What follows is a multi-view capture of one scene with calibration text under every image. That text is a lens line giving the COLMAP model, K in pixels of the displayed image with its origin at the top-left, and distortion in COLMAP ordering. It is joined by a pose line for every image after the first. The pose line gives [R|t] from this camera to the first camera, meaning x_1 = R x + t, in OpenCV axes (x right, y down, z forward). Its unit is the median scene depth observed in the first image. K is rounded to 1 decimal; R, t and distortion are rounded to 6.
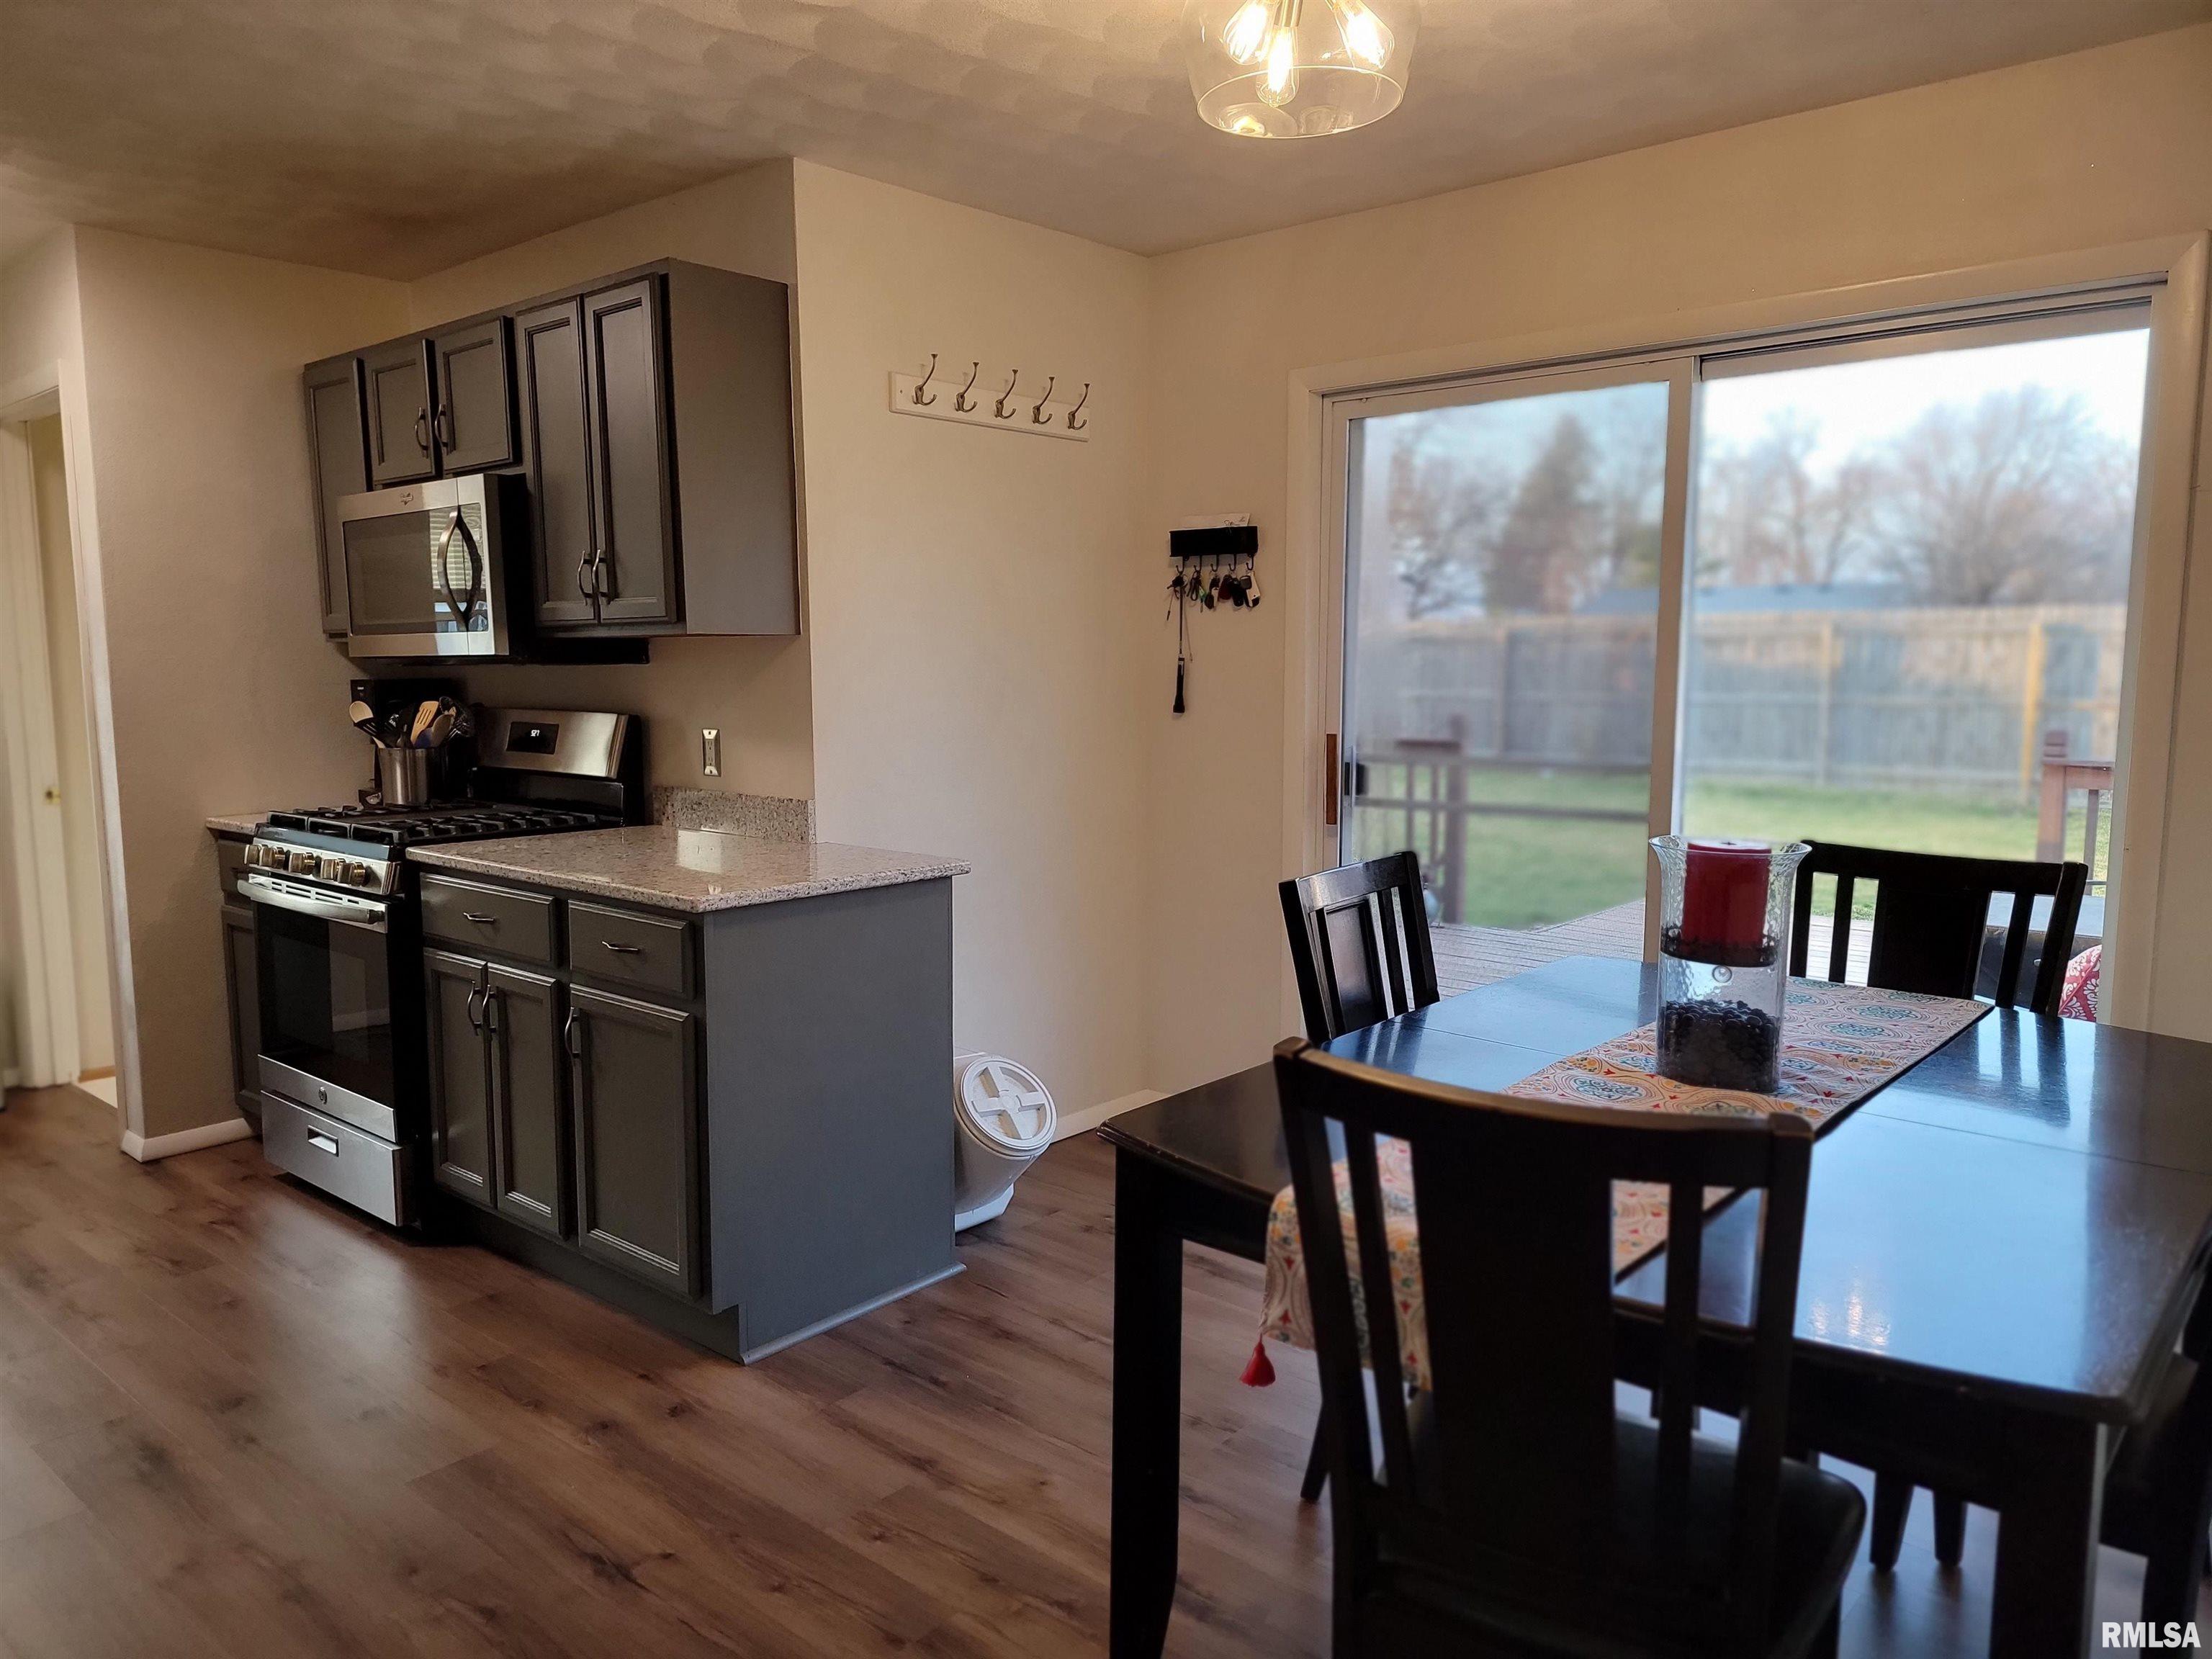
lens RADIAL K [[1527.5, 0, 1105.1], [0, 1527.5, 838.7], [0, 0, 1]] dist [0.079684, -0.065878]
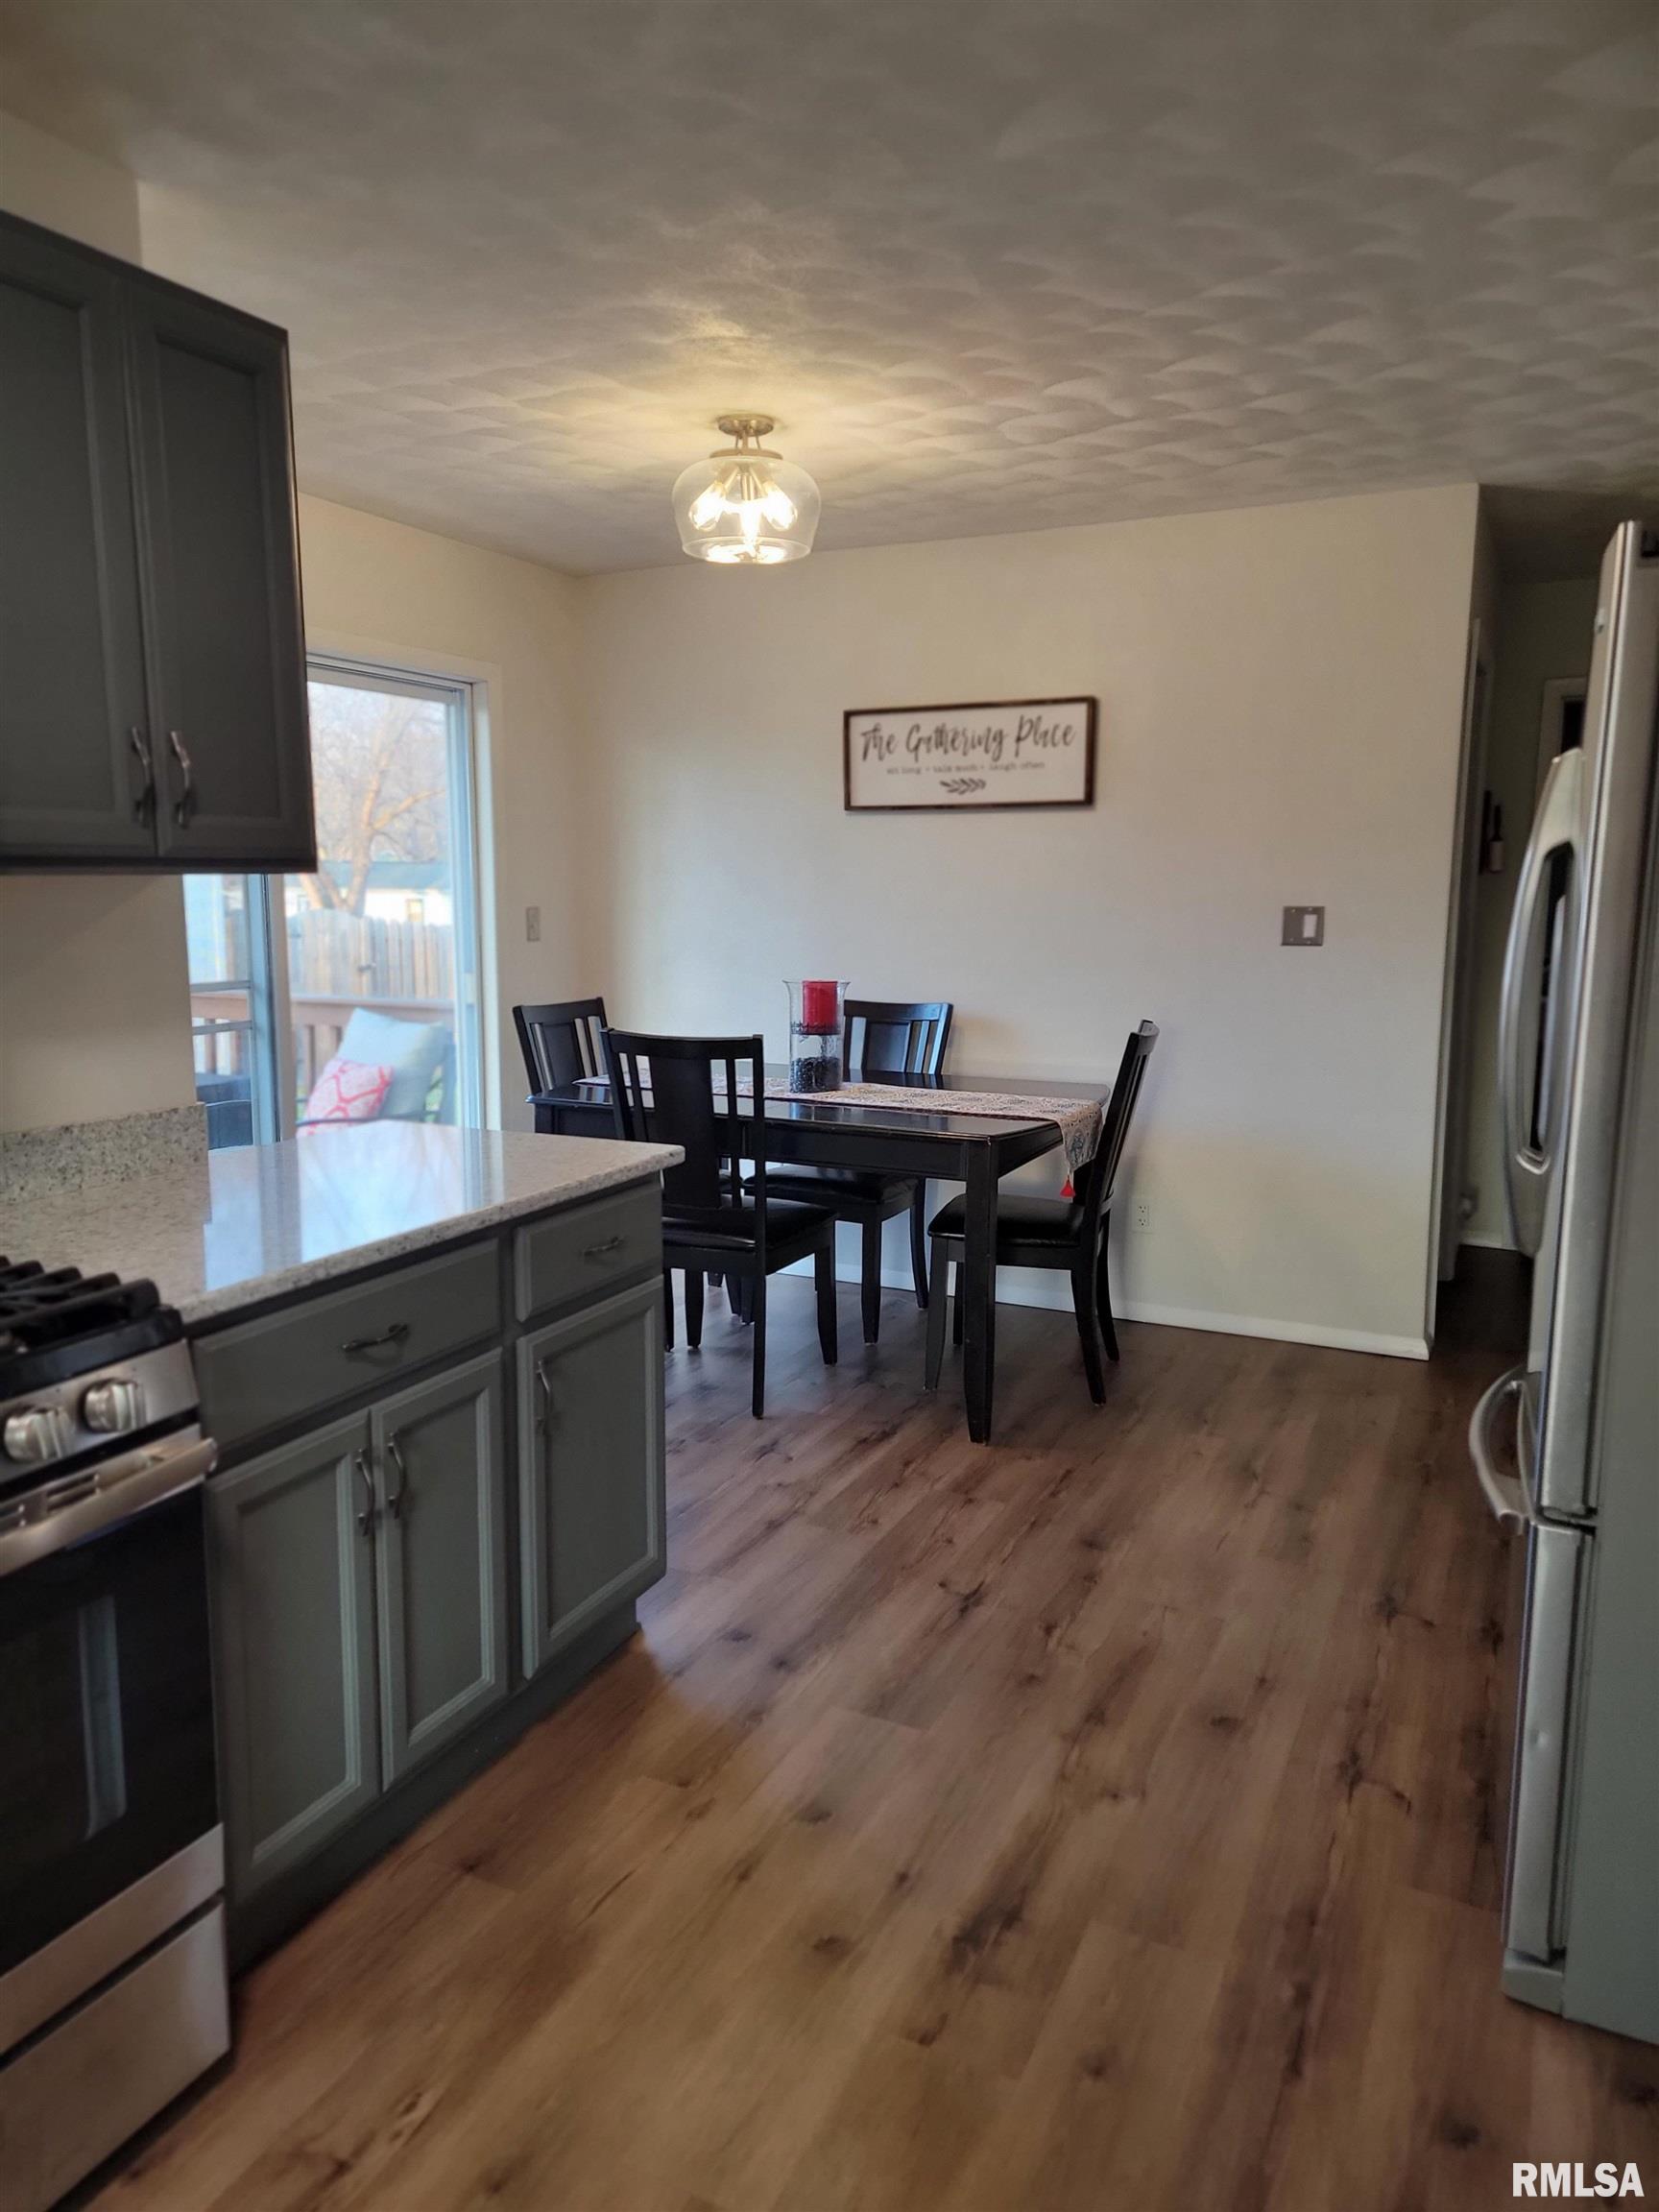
lens RADIAL K [[1518.1, 0, 807.8], [0, 1518.1, 1090.1], [0, 0, 1]] dist [0.093985, -0.082636]
pose [[-0.256500, -0.138511, 0.956568, -0.965150], [0.114590, 0.978341, 0.172390, -0.123875], [-0.959728, 0.153832, -0.235072, 0.908675]]
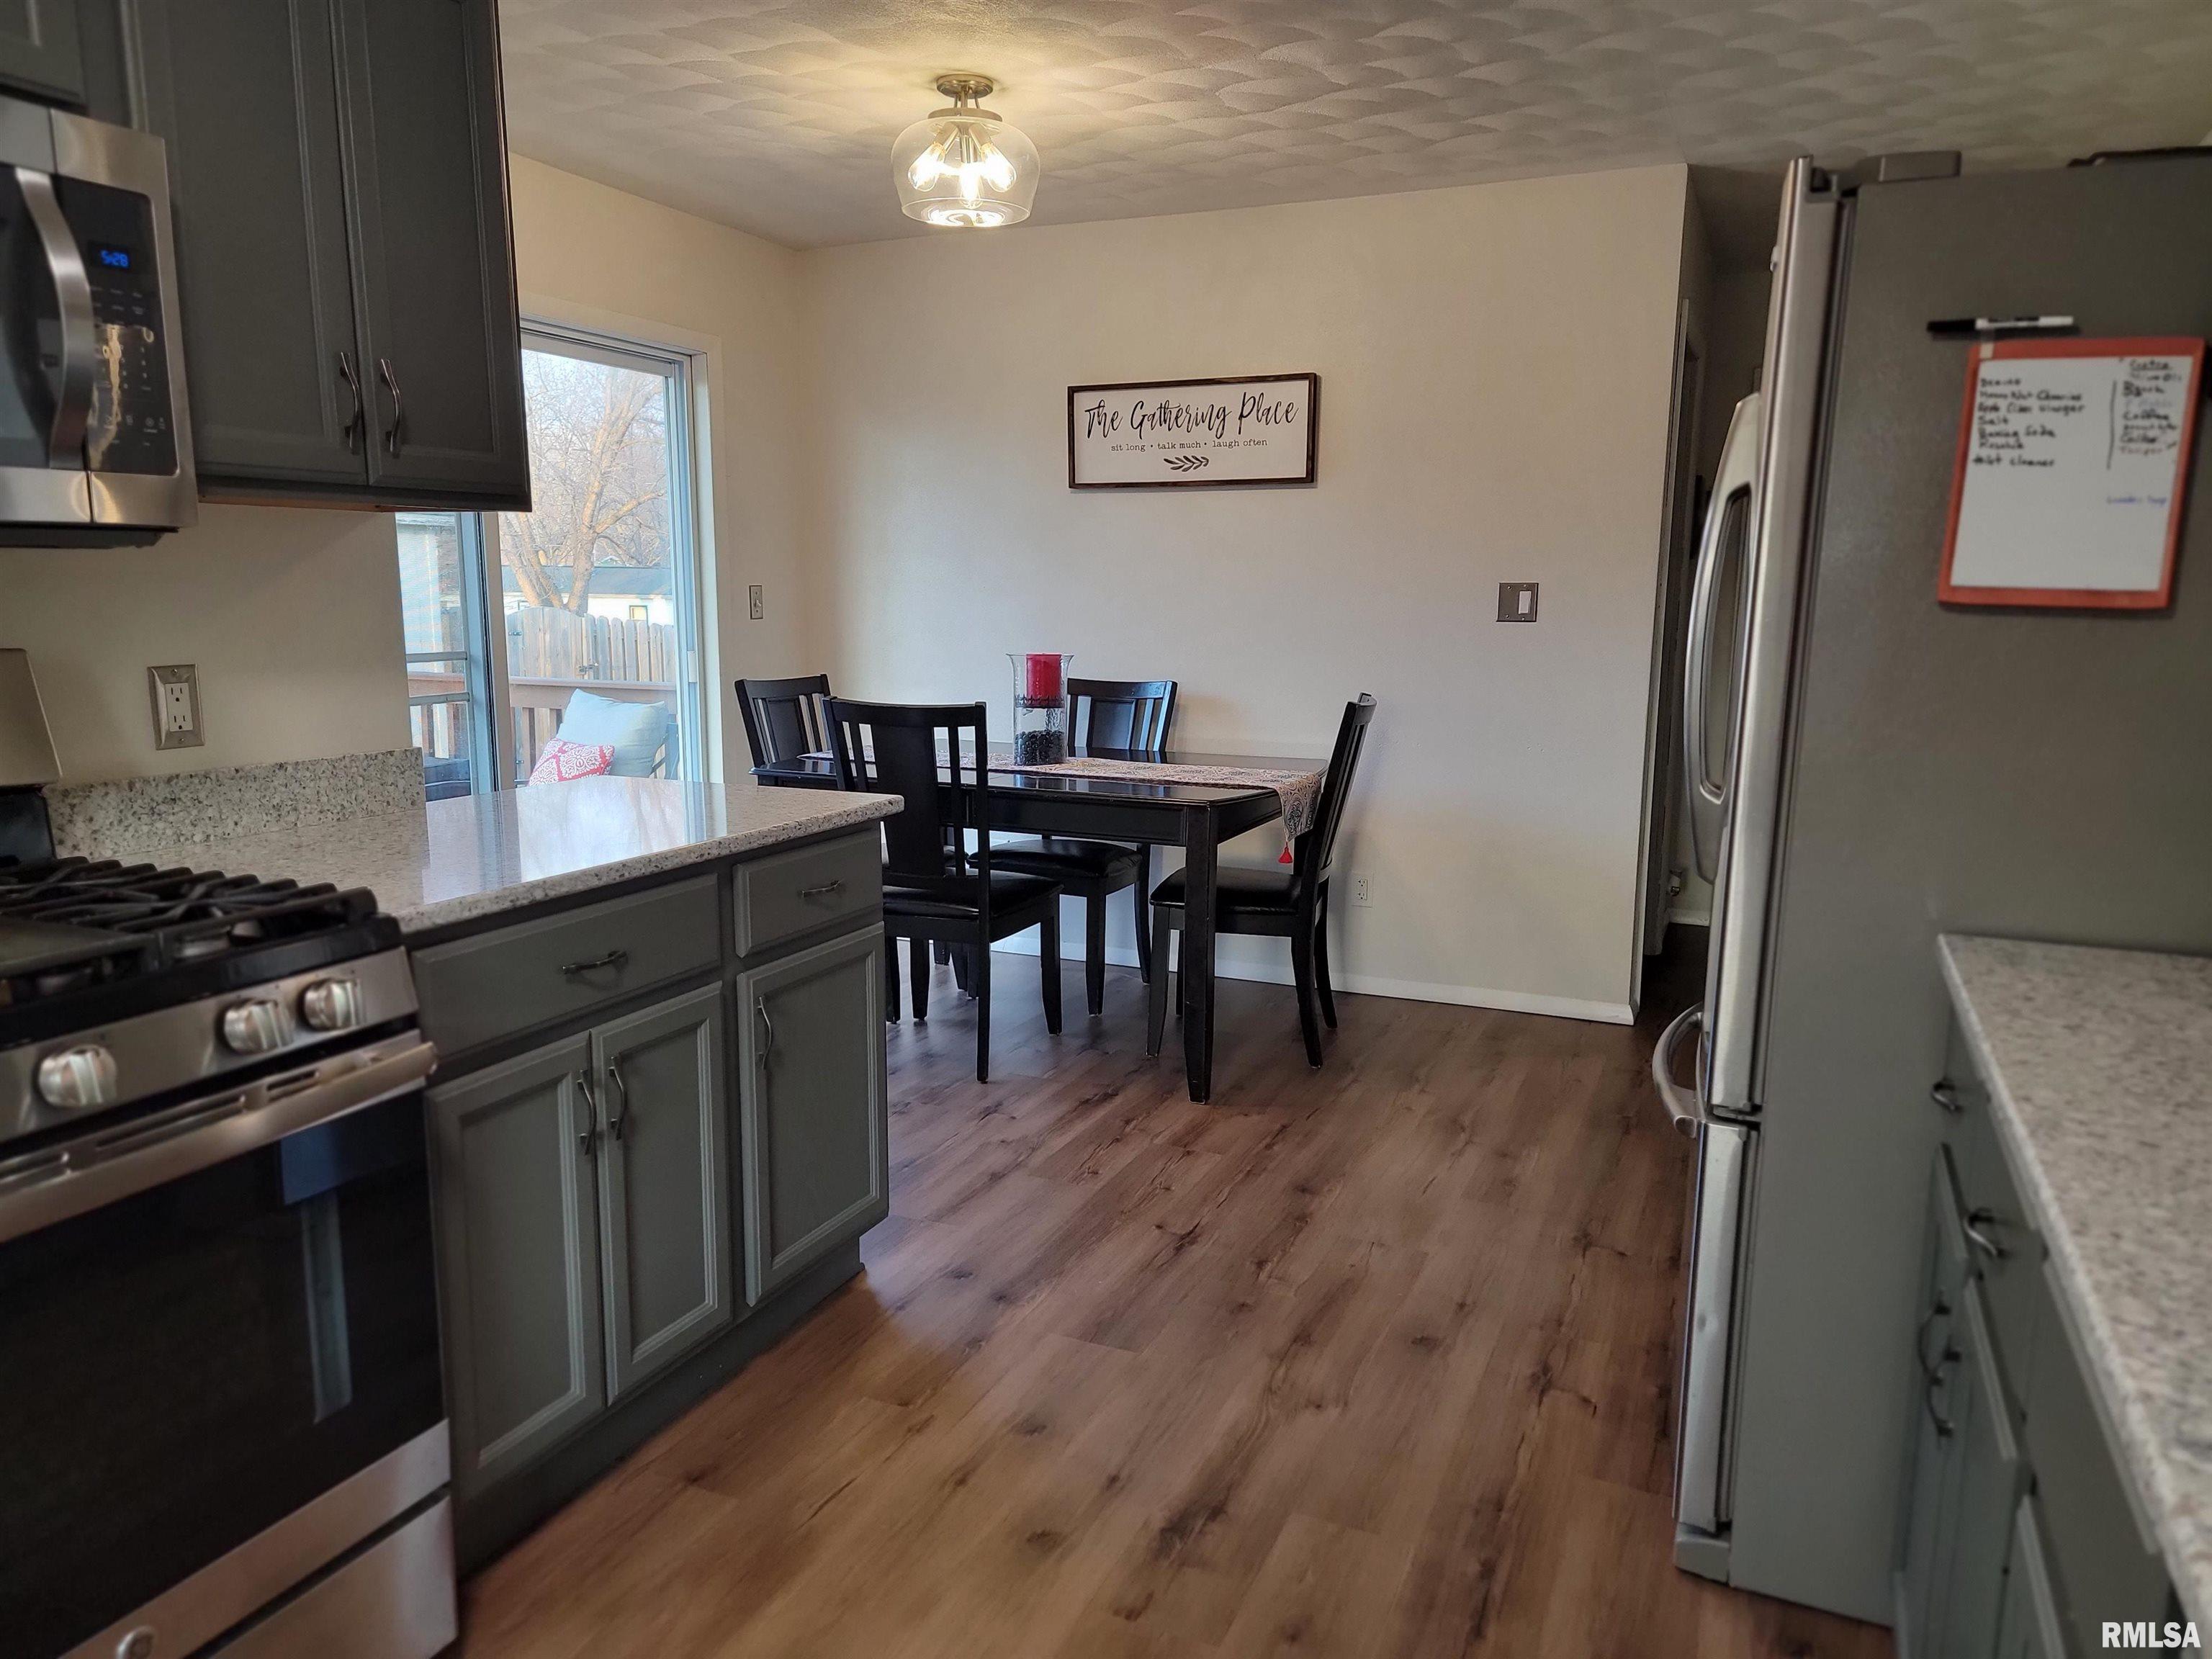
lens RADIAL K [[1527.5, 0, 1105.1], [0, 1527.5, 838.7], [0, 0, 1]] dist [0.079684, -0.065878]
pose [[-0.296050, -0.162012, 0.941332, -0.990091], [0.108532, 0.973422, 0.201668, -0.095536], [-0.948986, 0.161868, -0.270599, 0.910133]]
